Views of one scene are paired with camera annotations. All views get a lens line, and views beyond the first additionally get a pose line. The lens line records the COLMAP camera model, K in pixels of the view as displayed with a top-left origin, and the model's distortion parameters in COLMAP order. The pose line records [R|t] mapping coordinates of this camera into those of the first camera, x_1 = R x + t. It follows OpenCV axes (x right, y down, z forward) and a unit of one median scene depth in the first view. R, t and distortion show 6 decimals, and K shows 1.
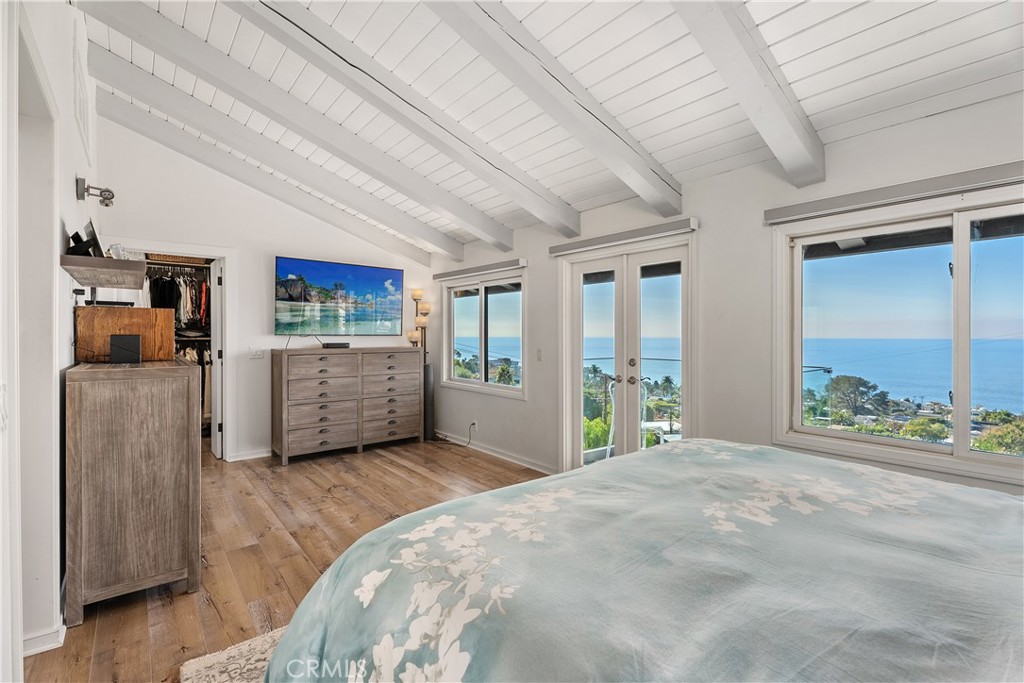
lens RADIAL K [[461.8, 0, 512.6], [0, 461.8, 338.7], [0, 0, 1]] dist [-0.002192, -0.000314]
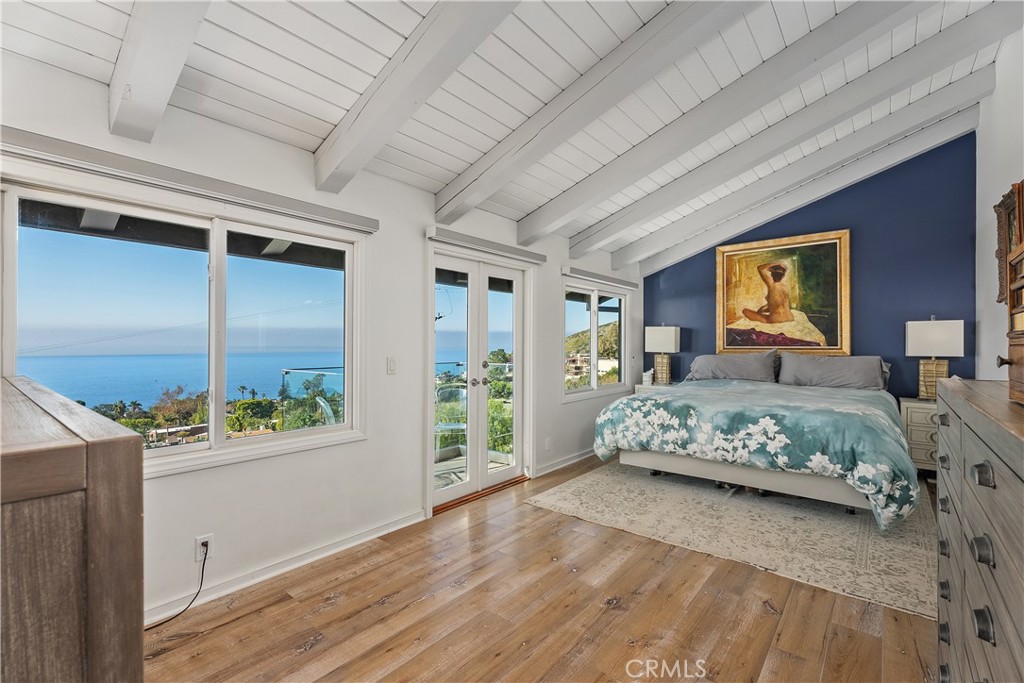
lens RADIAL K [[461.8, 0, 510.1], [0, 461.8, 343.2], [0, 0, 1]] dist [-0.002192, -0.000314]
pose [[-0.206209, -0.000005, 0.978508, -0.726710], [0.005266, 0.999986, 0.001115, 0.000197], [-0.978494, 0.005383, -0.206206, 1.052788]]
